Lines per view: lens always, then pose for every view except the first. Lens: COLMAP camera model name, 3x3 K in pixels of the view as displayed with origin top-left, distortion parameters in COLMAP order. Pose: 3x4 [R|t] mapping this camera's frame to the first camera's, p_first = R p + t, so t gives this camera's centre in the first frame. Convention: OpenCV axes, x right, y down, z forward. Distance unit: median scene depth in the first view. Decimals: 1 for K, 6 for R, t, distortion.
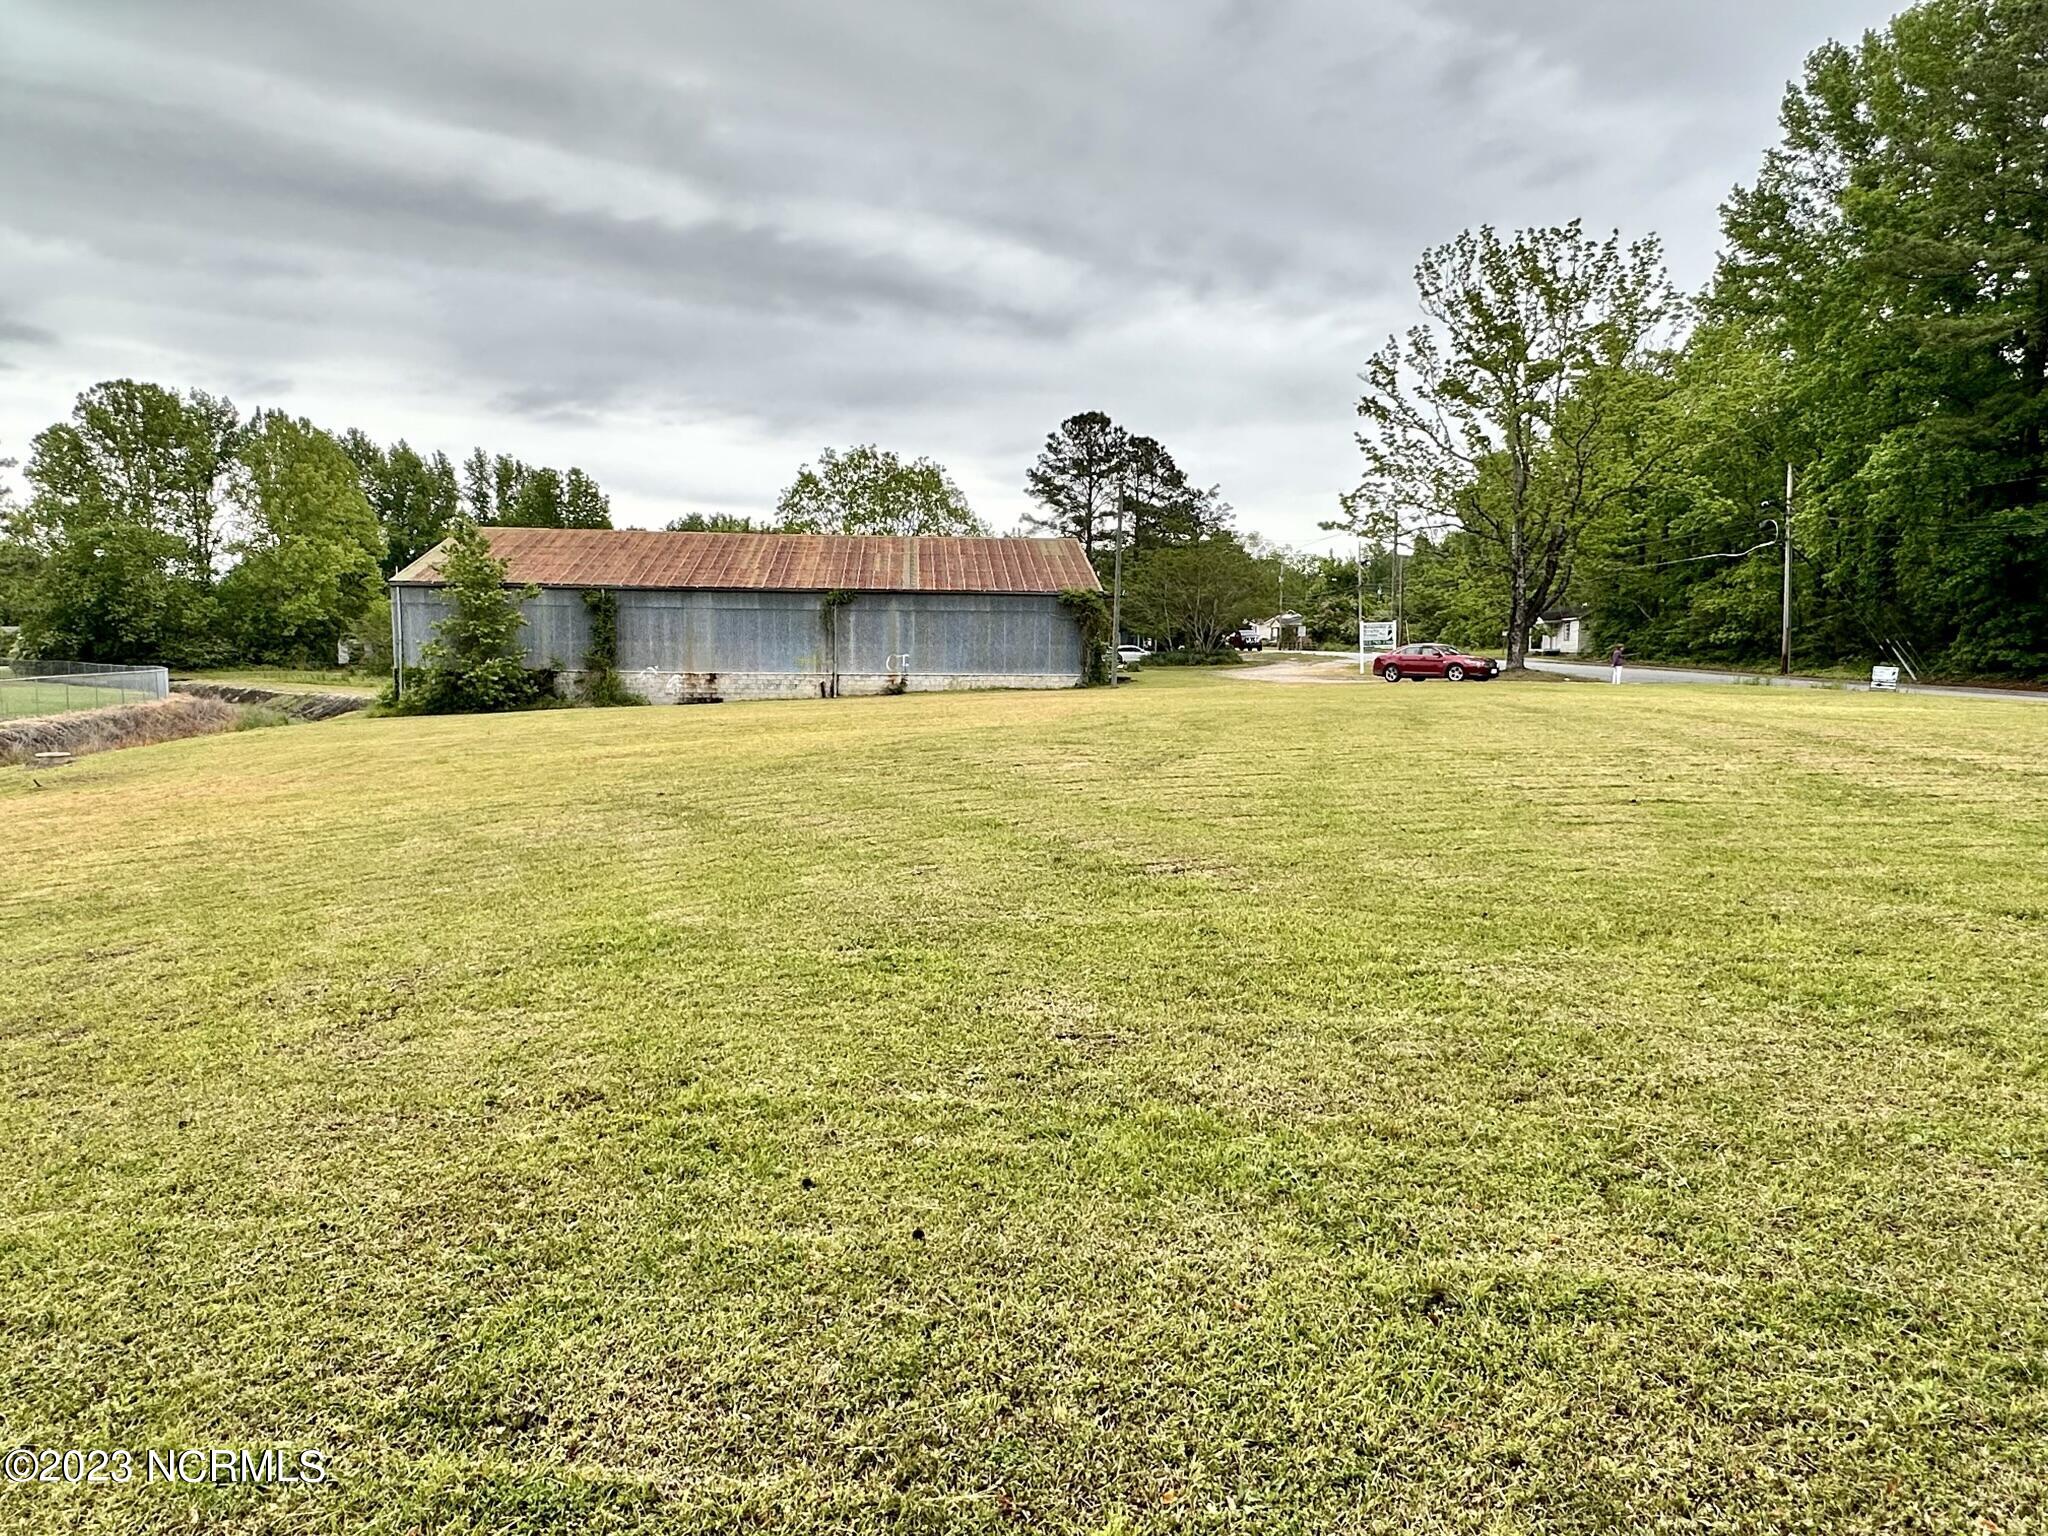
lens RADIAL K [[1311.6, 0, 1024.8], [0, 1311.6, 765.2], [0, 0, 1]] dist [-0.000902, 0.007241]
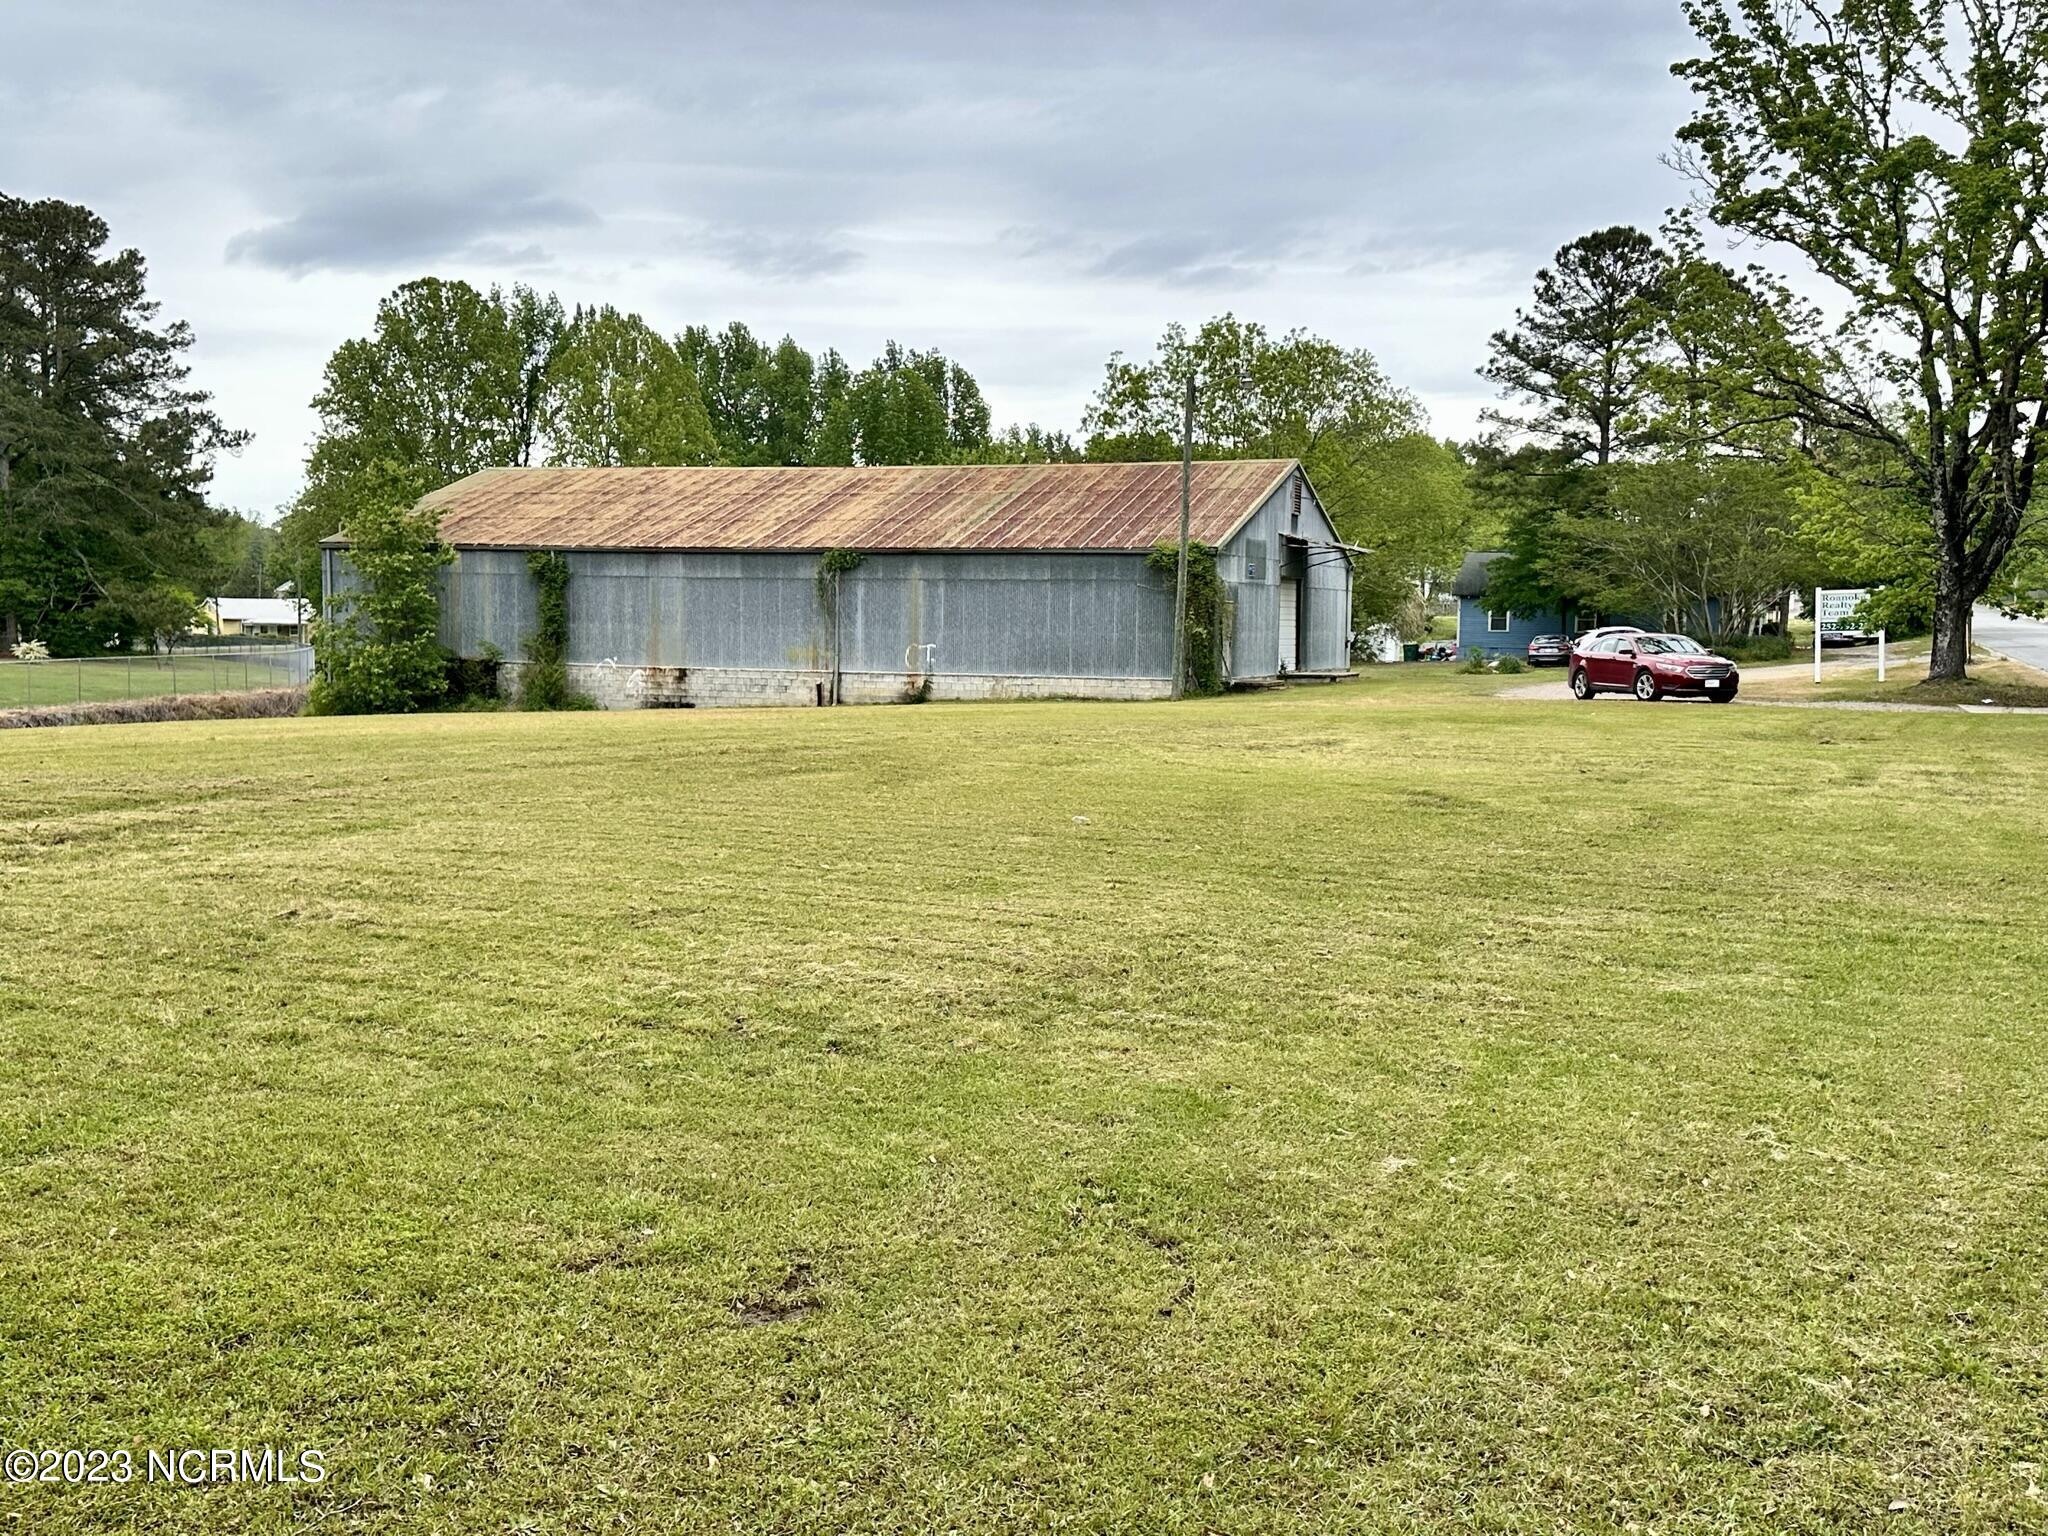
lens RADIAL K [[2009.7, 0, 1024.6], [0, 2009.7, 775.3], [0, 0, 1]] dist [0.139160, 0.000000]
pose [[0.905490, 0.036227, -0.422819, 0.390609], [-0.040076, 0.999197, -0.000215, -0.018909], [0.422472, 0.017140, 0.906214, 0.085267]]
